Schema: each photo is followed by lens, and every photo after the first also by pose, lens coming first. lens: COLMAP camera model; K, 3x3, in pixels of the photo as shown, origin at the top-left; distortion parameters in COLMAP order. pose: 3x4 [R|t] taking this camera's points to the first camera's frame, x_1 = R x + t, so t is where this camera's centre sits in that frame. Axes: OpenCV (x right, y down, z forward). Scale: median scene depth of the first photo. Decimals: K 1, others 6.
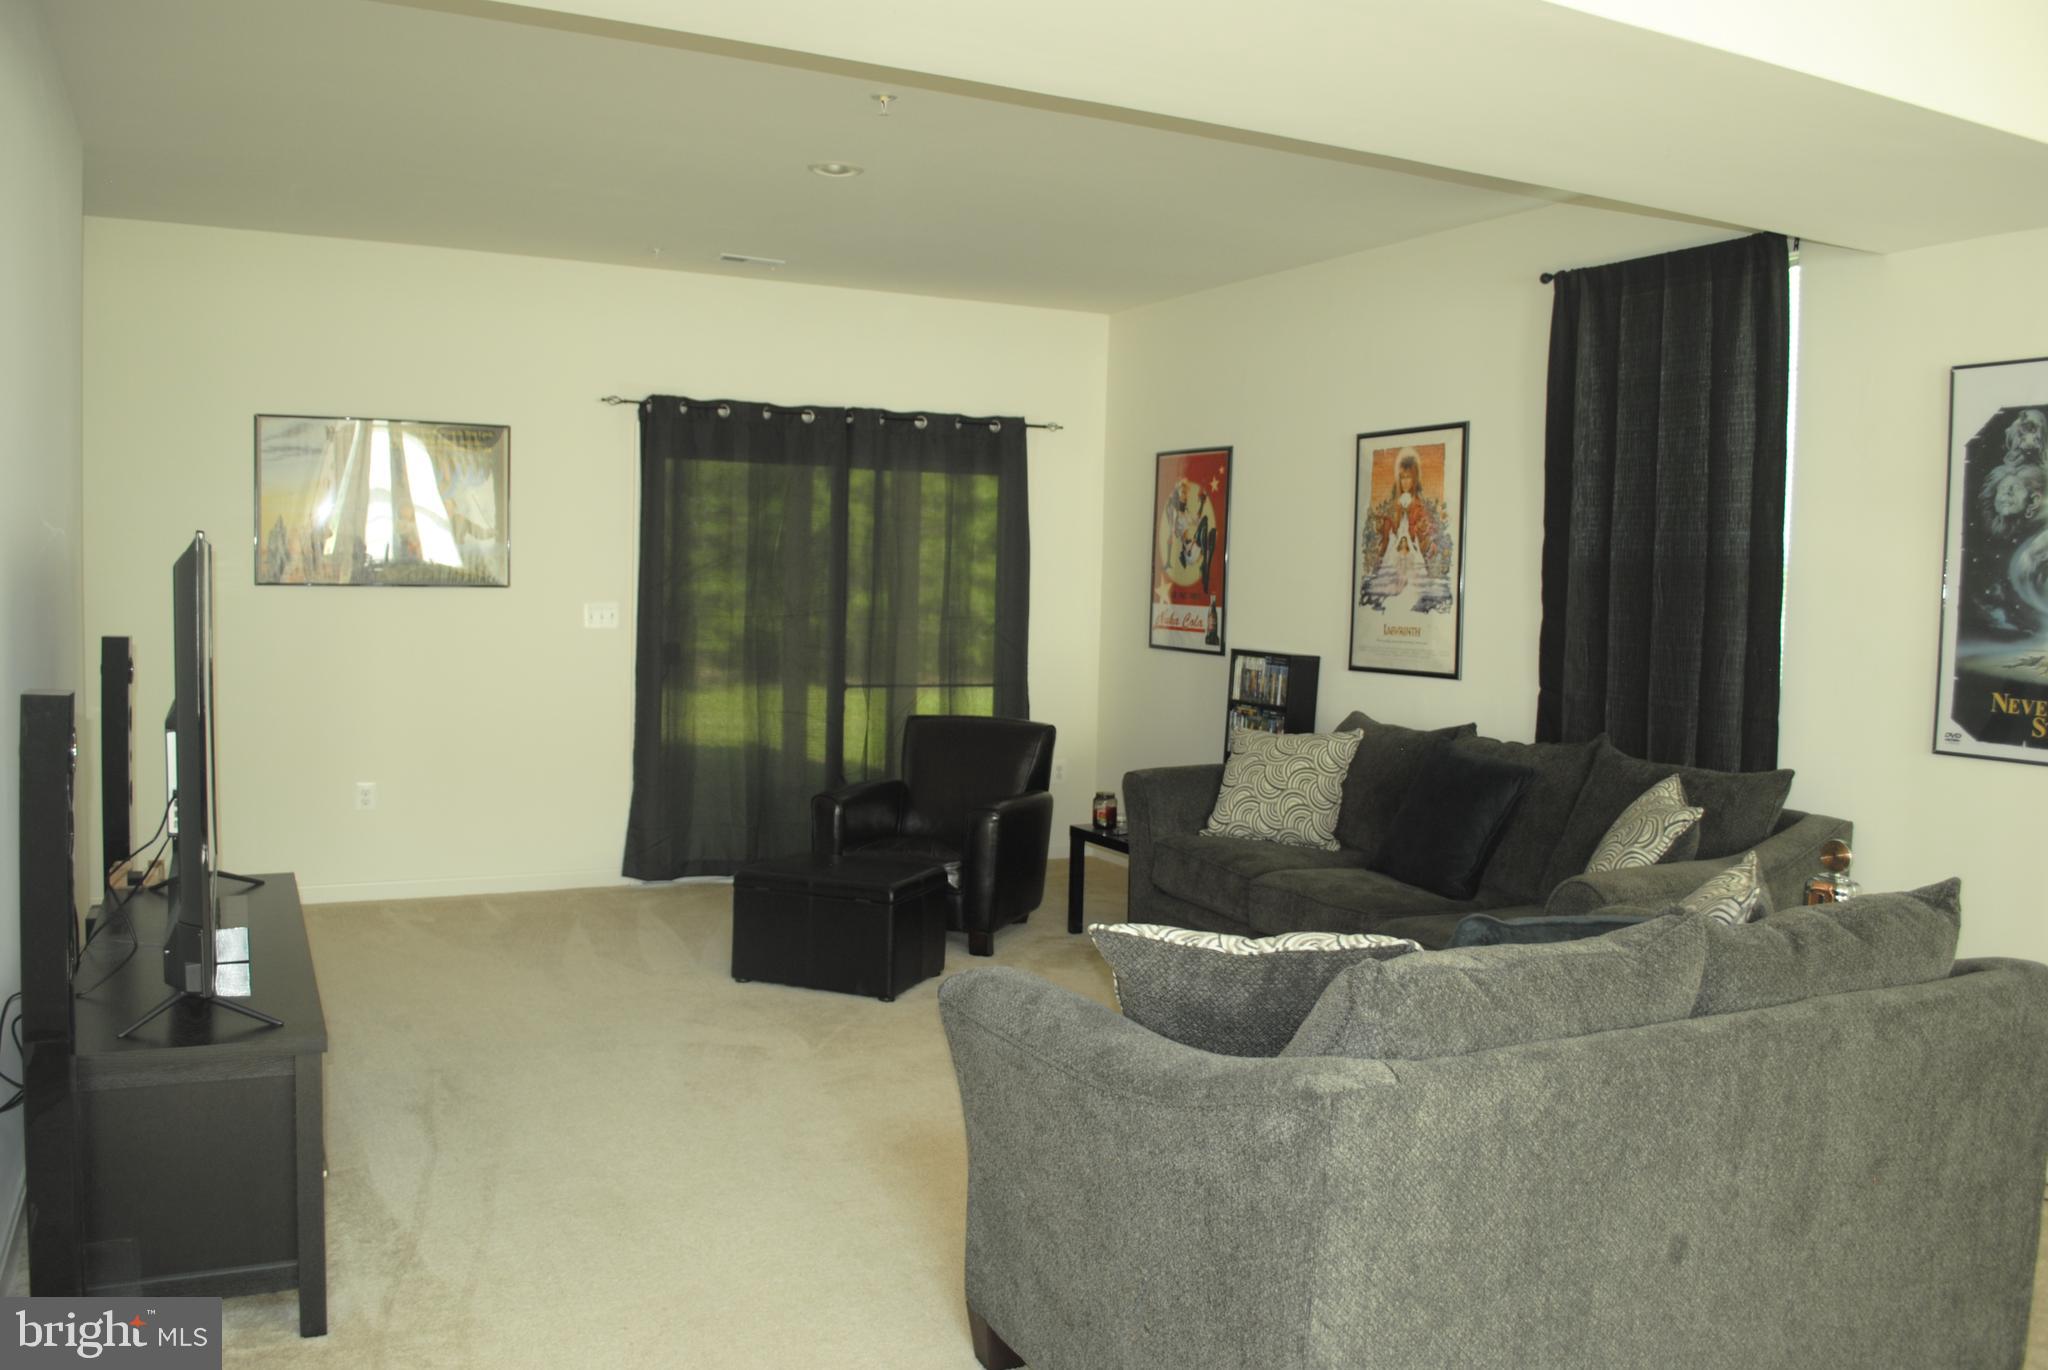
lens RADIAL K [[1609.4, 0, 1017.1], [0, 1609.4, 681.7], [0, 0, 1]] dist [-0.086439, 0.013272]
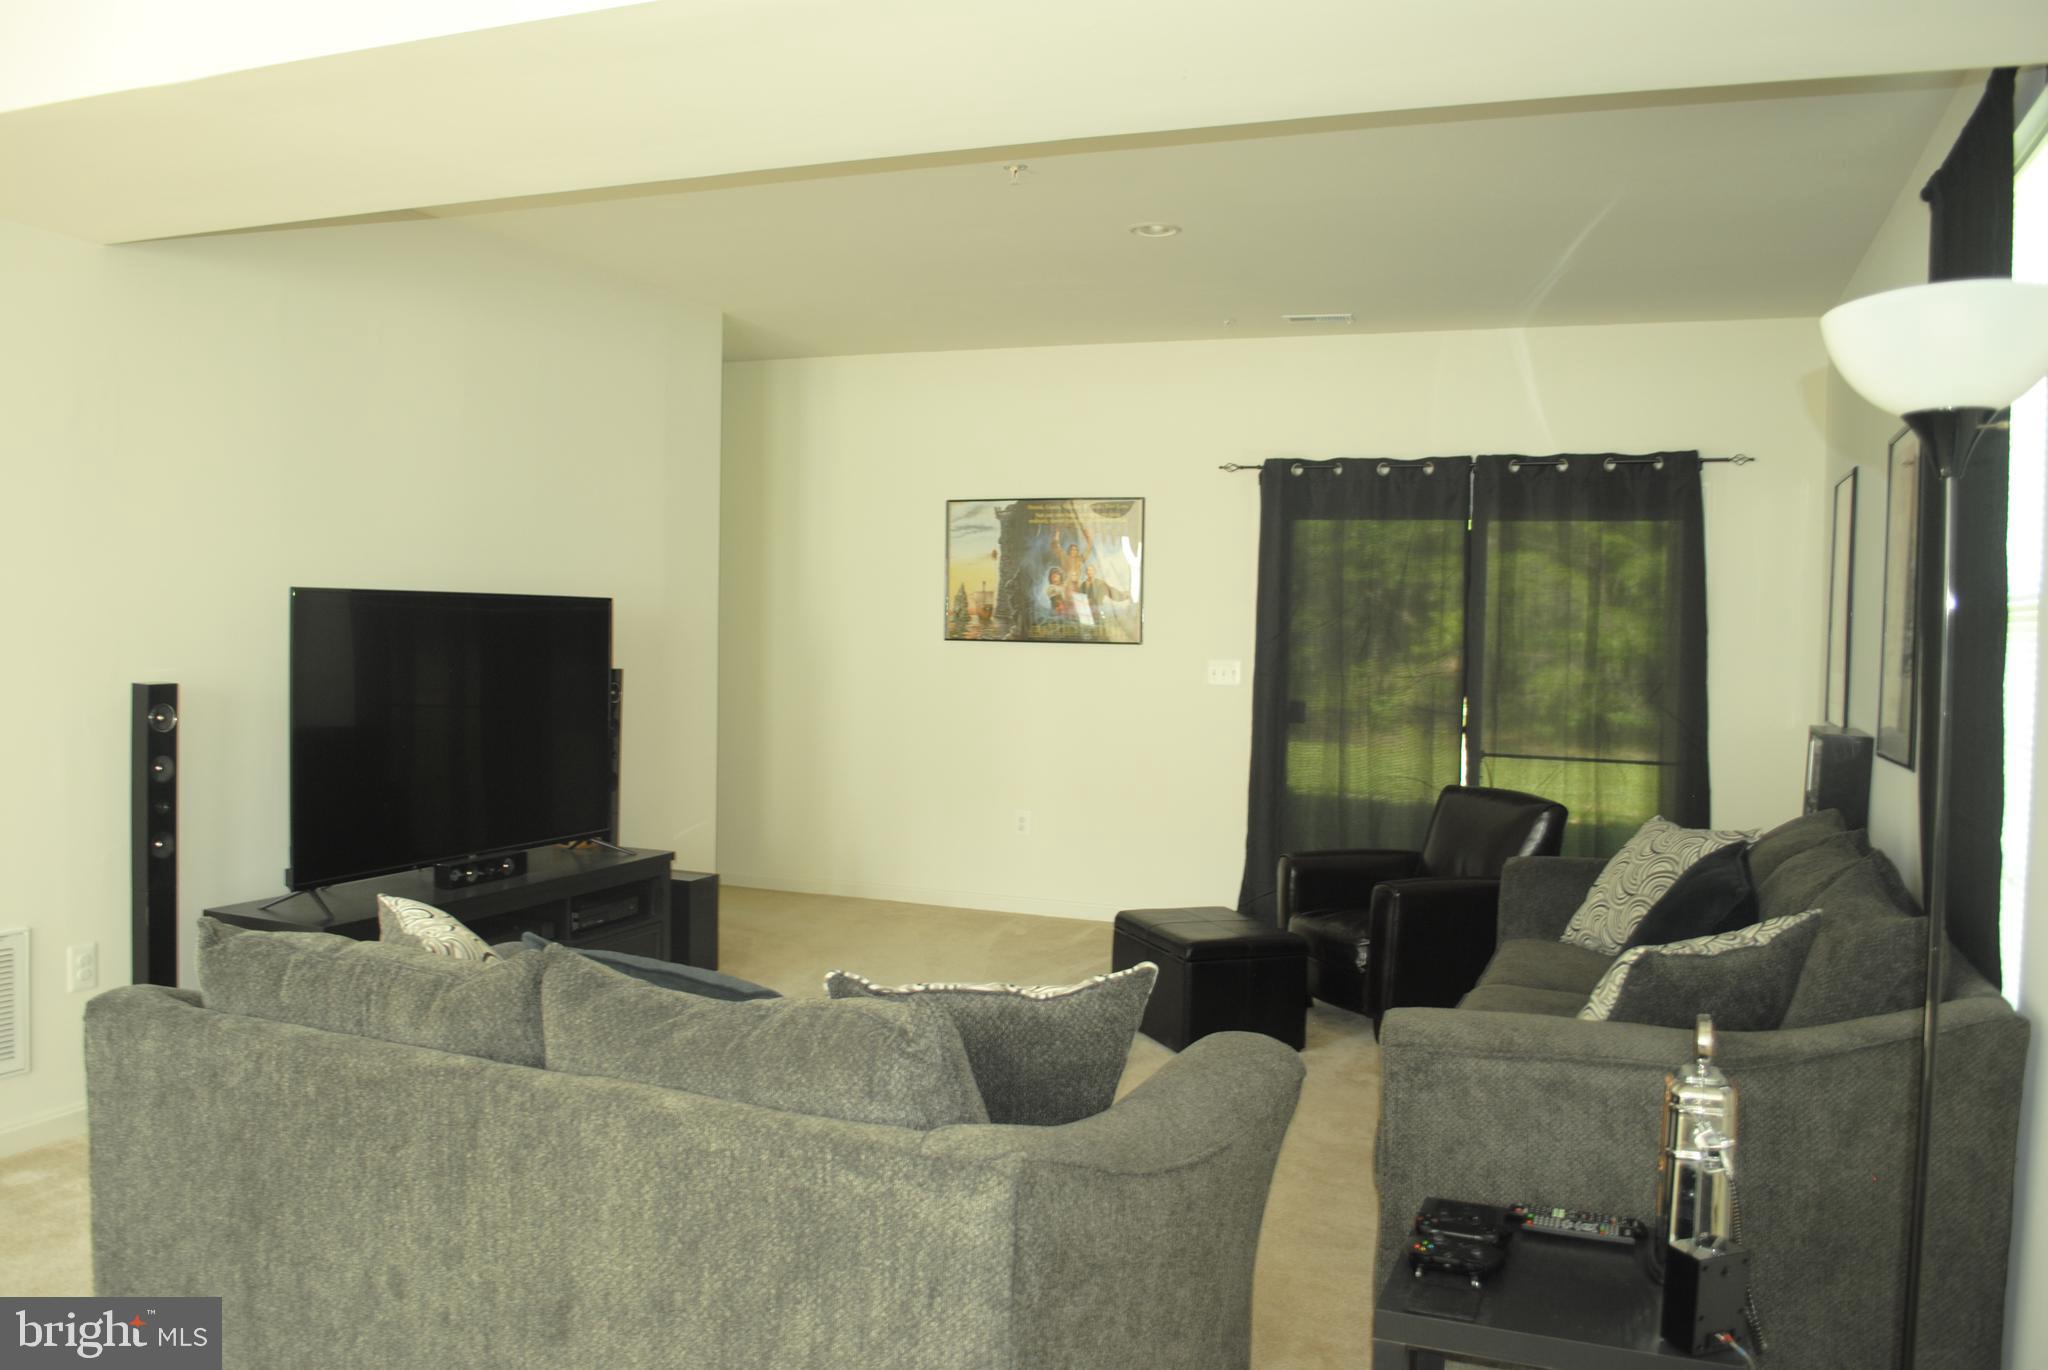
lens RADIAL K [[1609.4, 0, 1018.8], [0, 1609.4, 686.1], [0, 0, 1]] dist [-0.086439, 0.013272]
pose [[0.664840, 0.021596, -0.746673, 0.439369], [-0.053555, 0.998388, -0.018809, -0.004958], [0.745063, 0.052493, 0.664925, 0.198003]]
